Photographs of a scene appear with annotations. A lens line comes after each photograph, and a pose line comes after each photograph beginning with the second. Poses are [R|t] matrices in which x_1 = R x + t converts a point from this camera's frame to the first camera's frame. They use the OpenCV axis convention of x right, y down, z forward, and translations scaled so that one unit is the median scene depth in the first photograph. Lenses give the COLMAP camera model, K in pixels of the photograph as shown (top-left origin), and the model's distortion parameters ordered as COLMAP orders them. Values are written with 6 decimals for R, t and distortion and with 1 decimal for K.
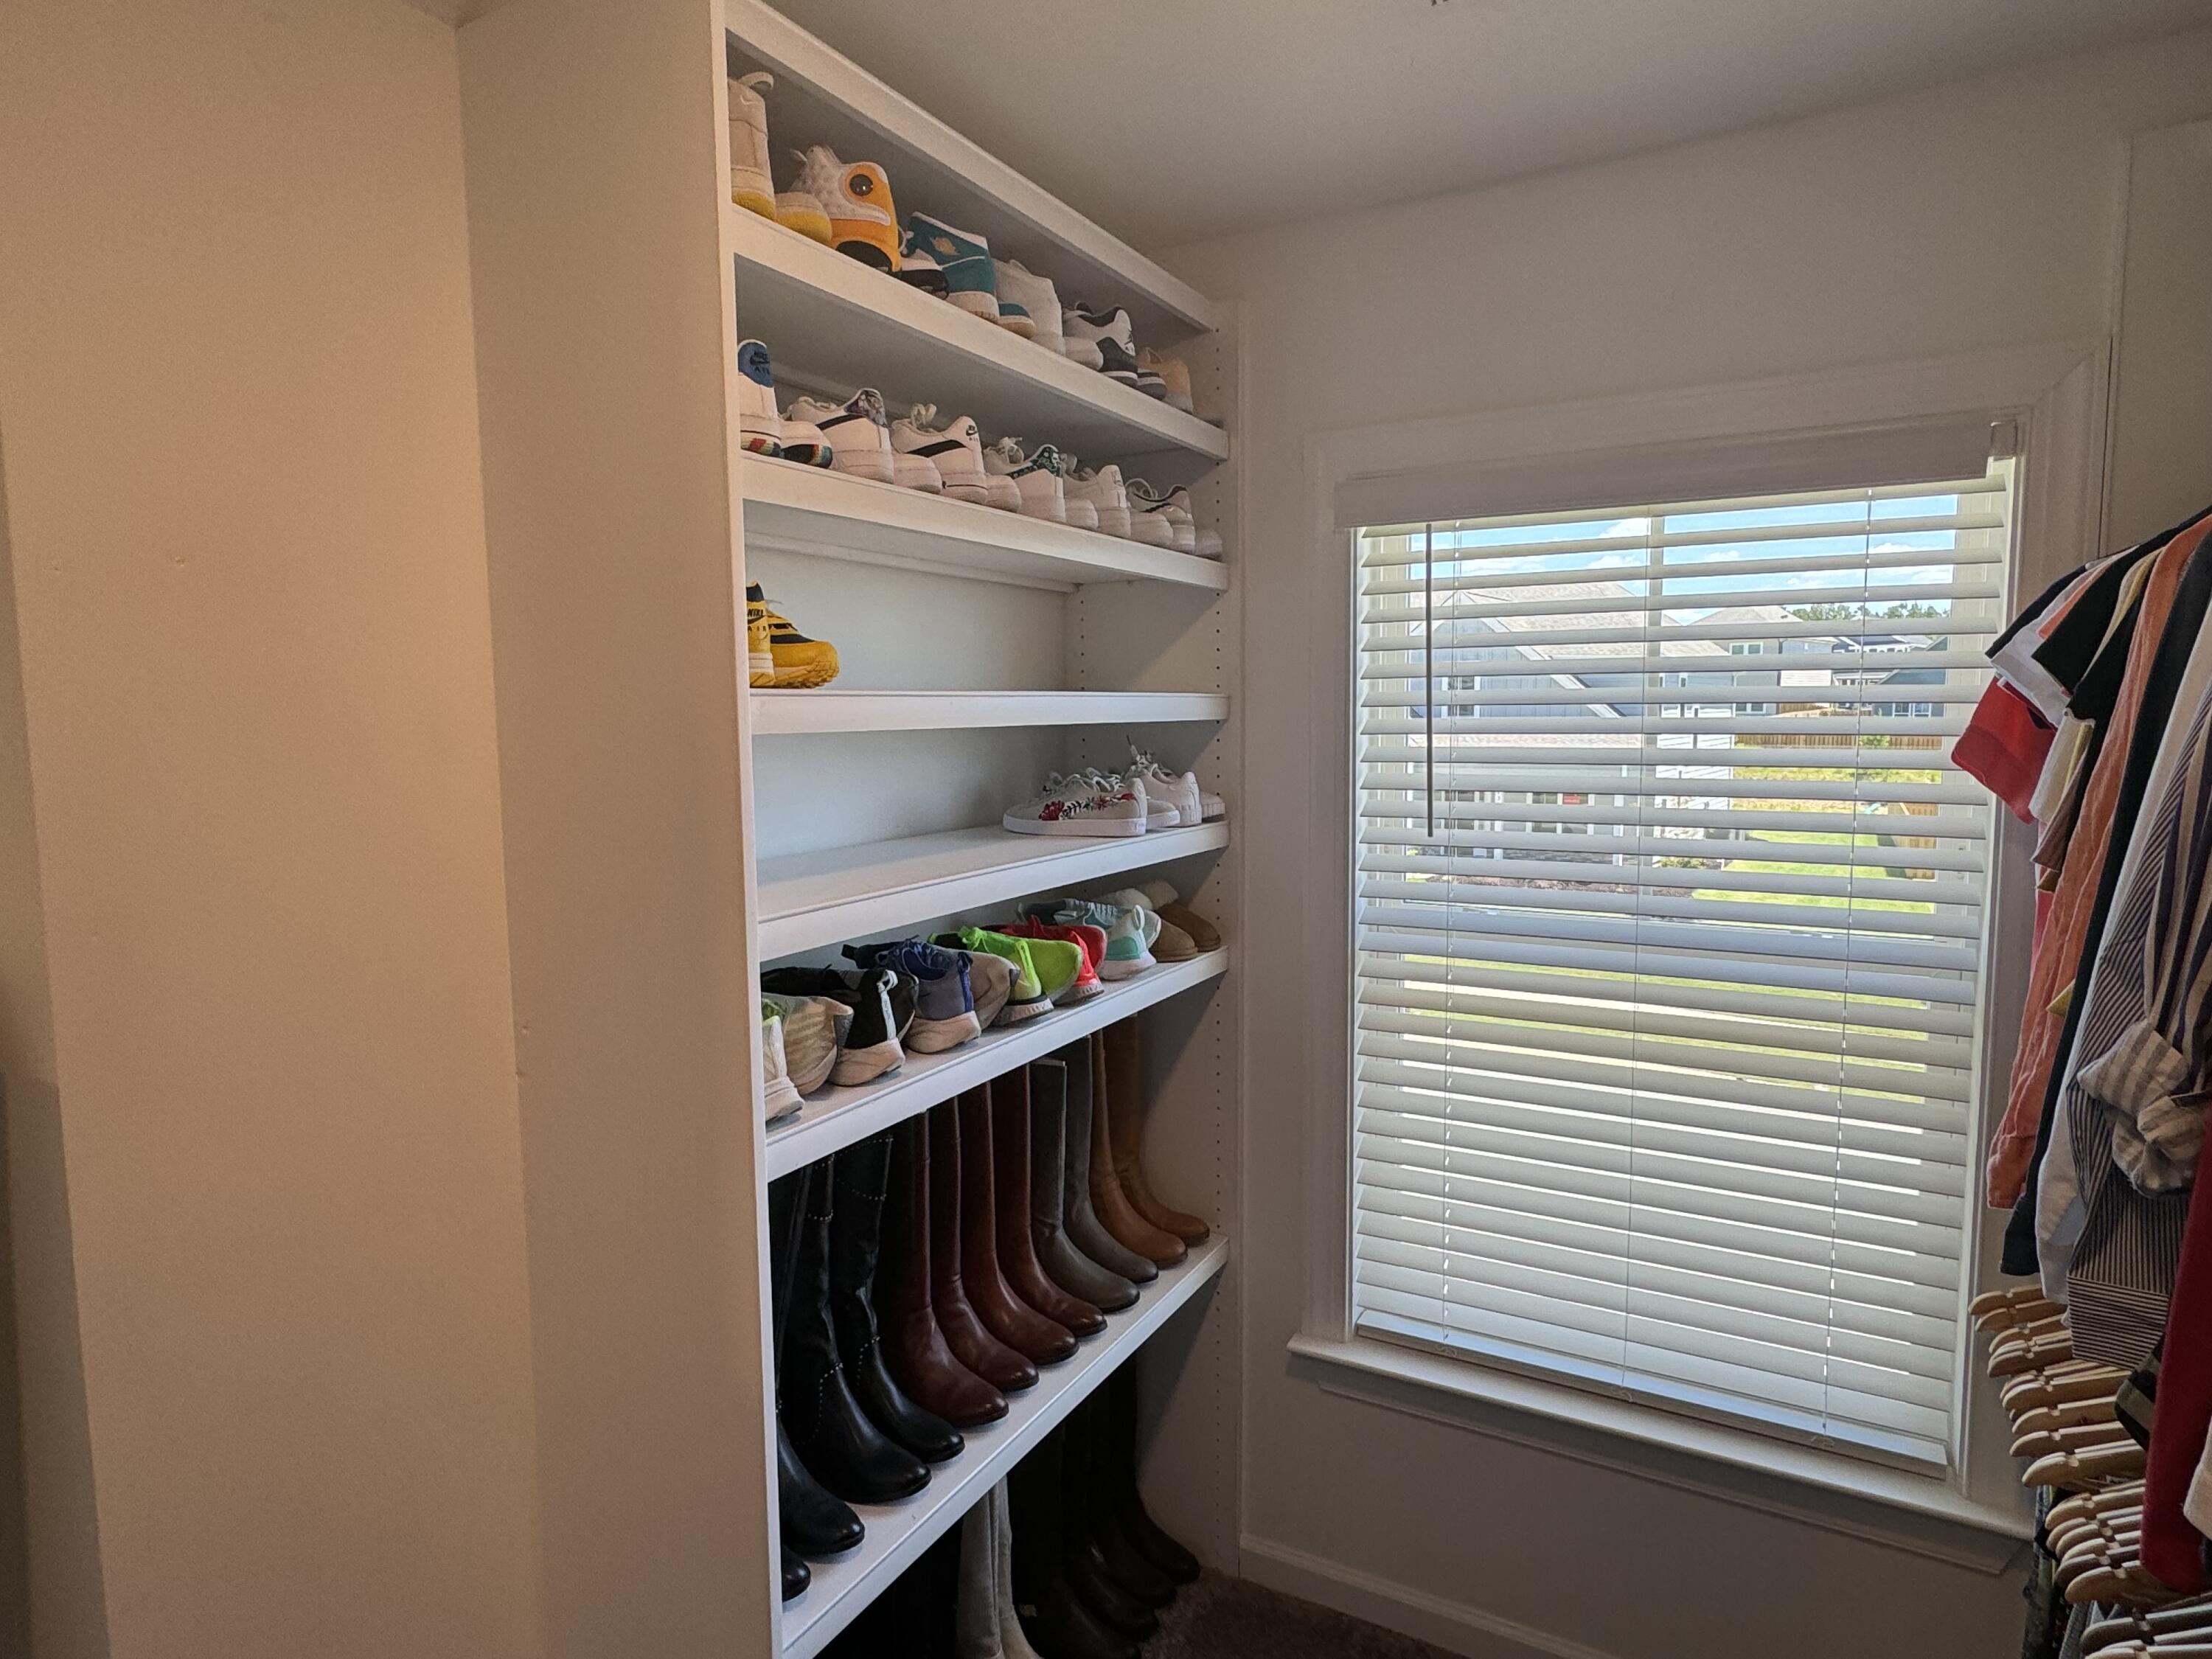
lens RADIAL K [[1248.9, 0, 1105.9], [0, 1248.9, 828.6], [0, 0, 1]] dist [-0.004198, 0.001386]
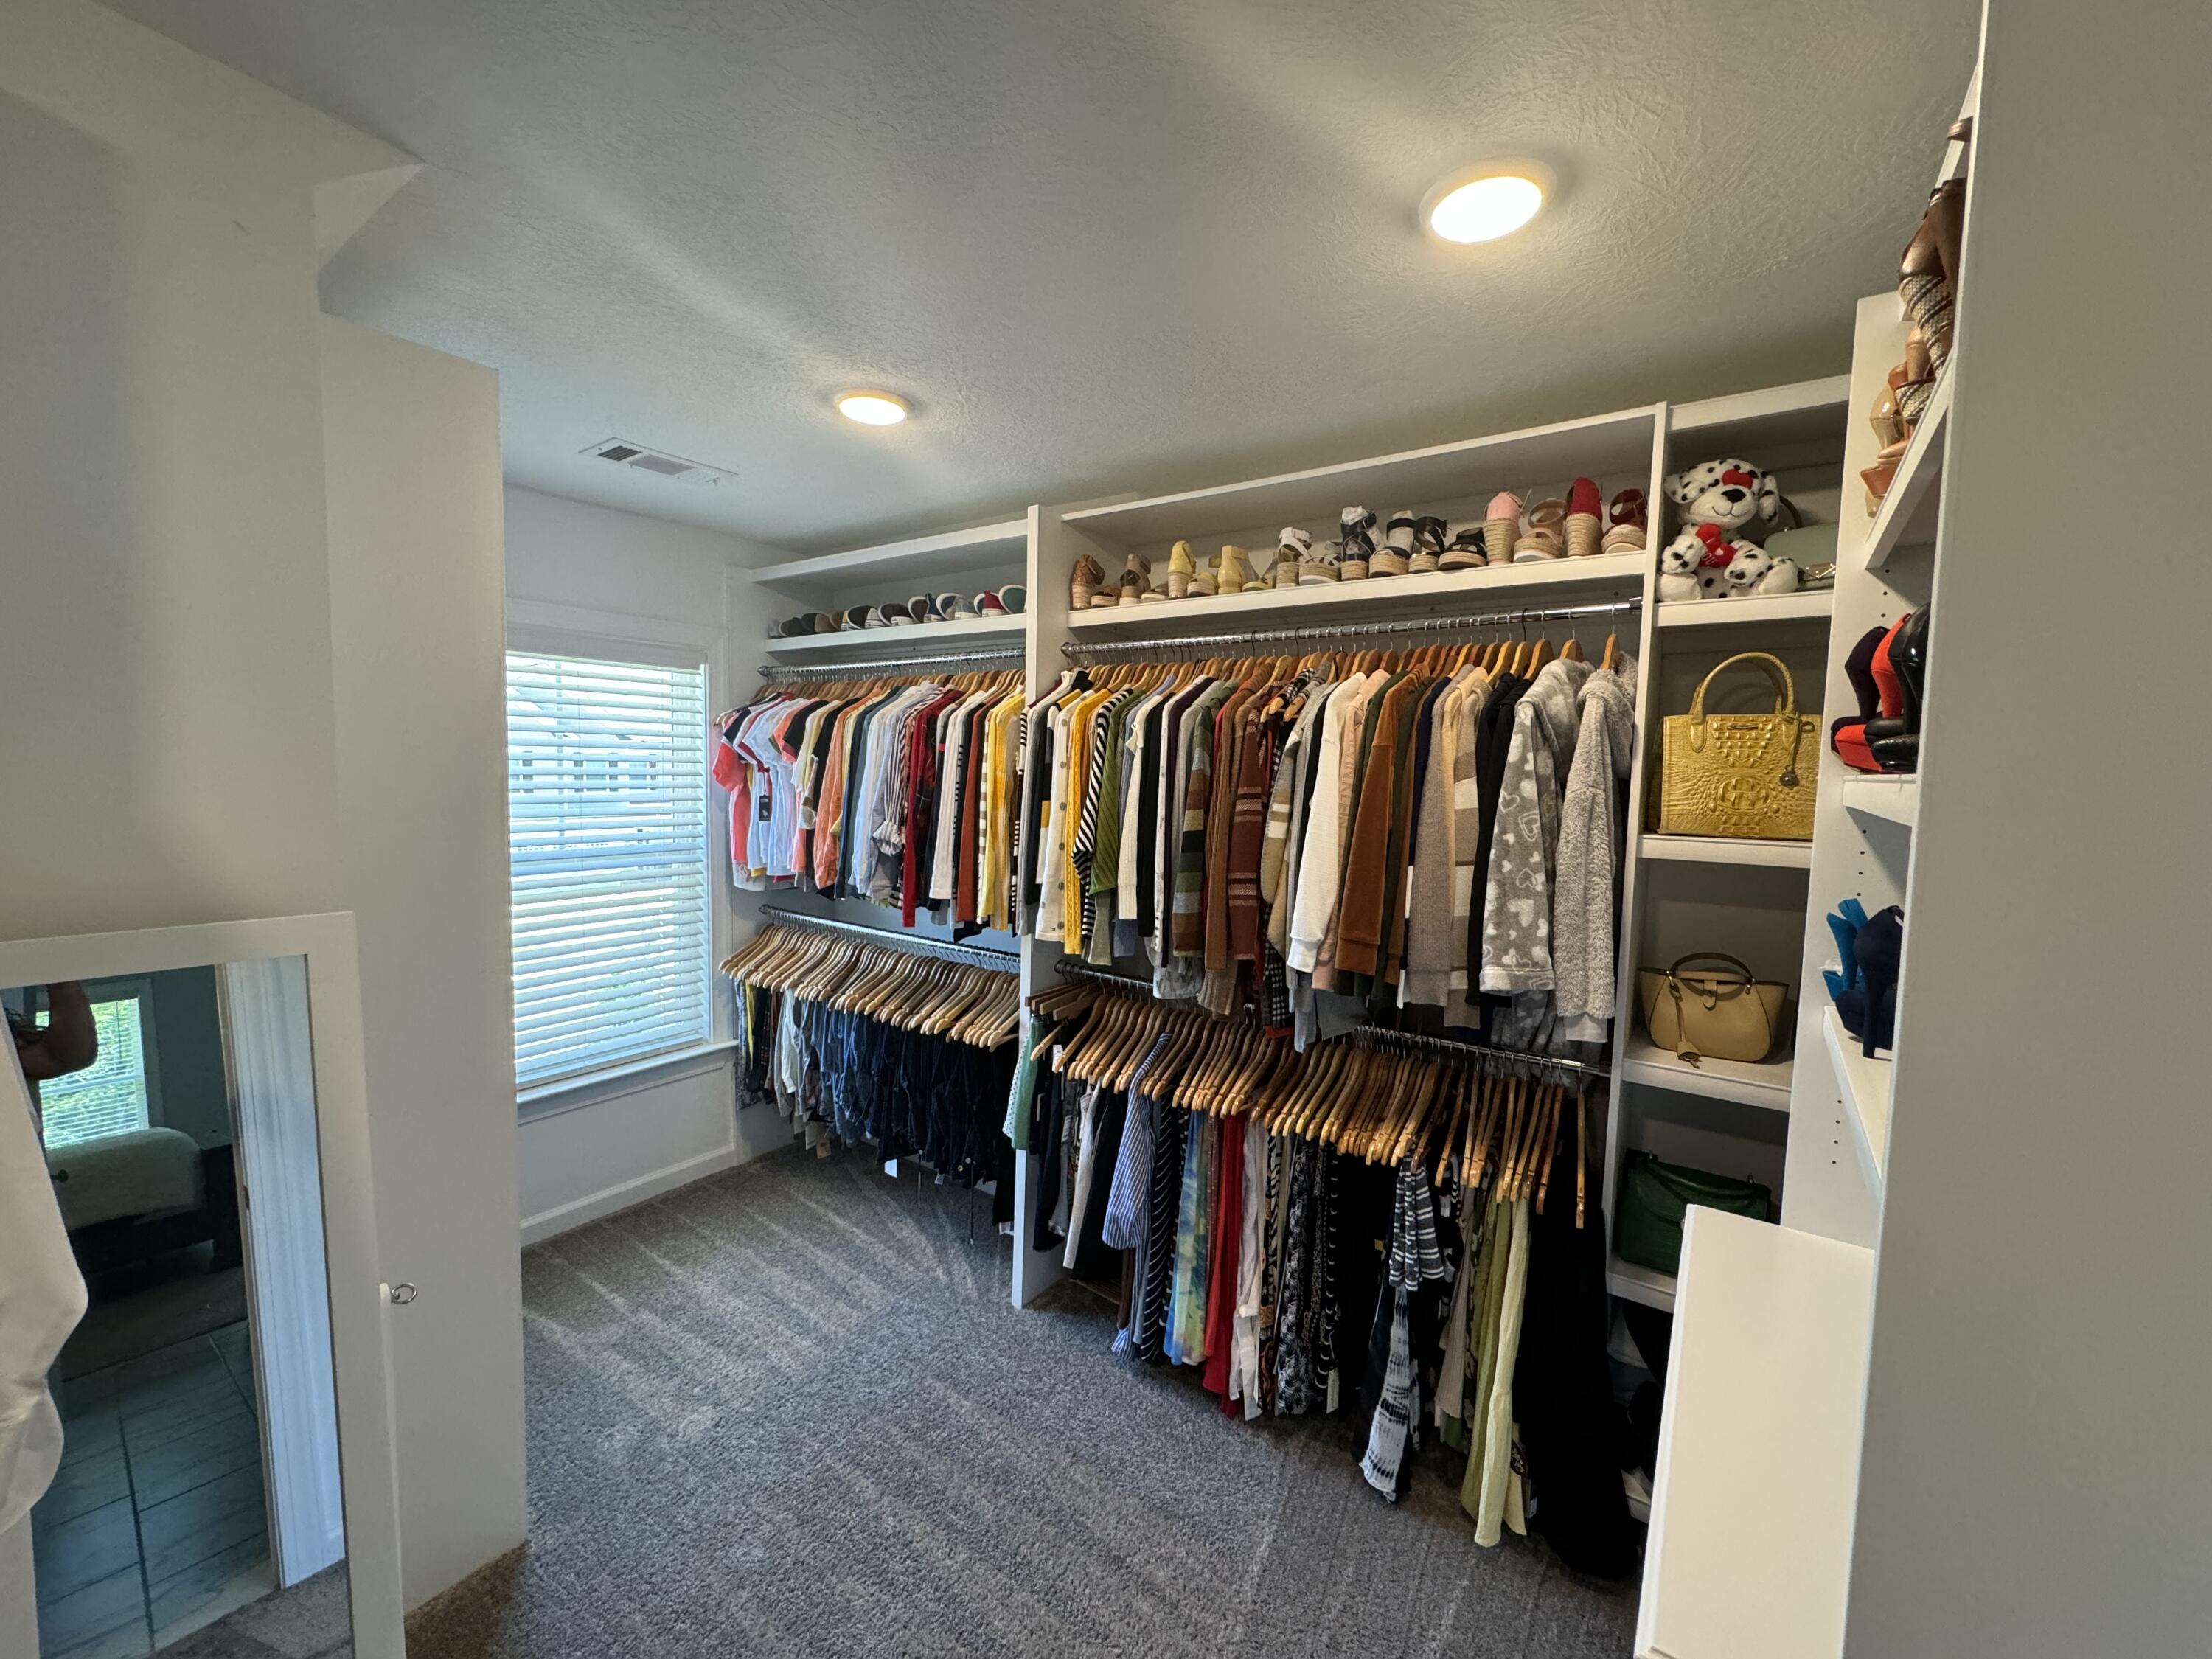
lens RADIAL K [[889.6, 0, 1105.4], [0, 889.6, 829.1], [0, 0, 1]] dist [0.000003, 0.000000]
pose [[0.118934, -0.040819, 0.992063, -1.084293], [0.097966, 0.994762, 0.029185, 0.088263], [-0.988057, 0.093717, 0.122310, -0.071496]]
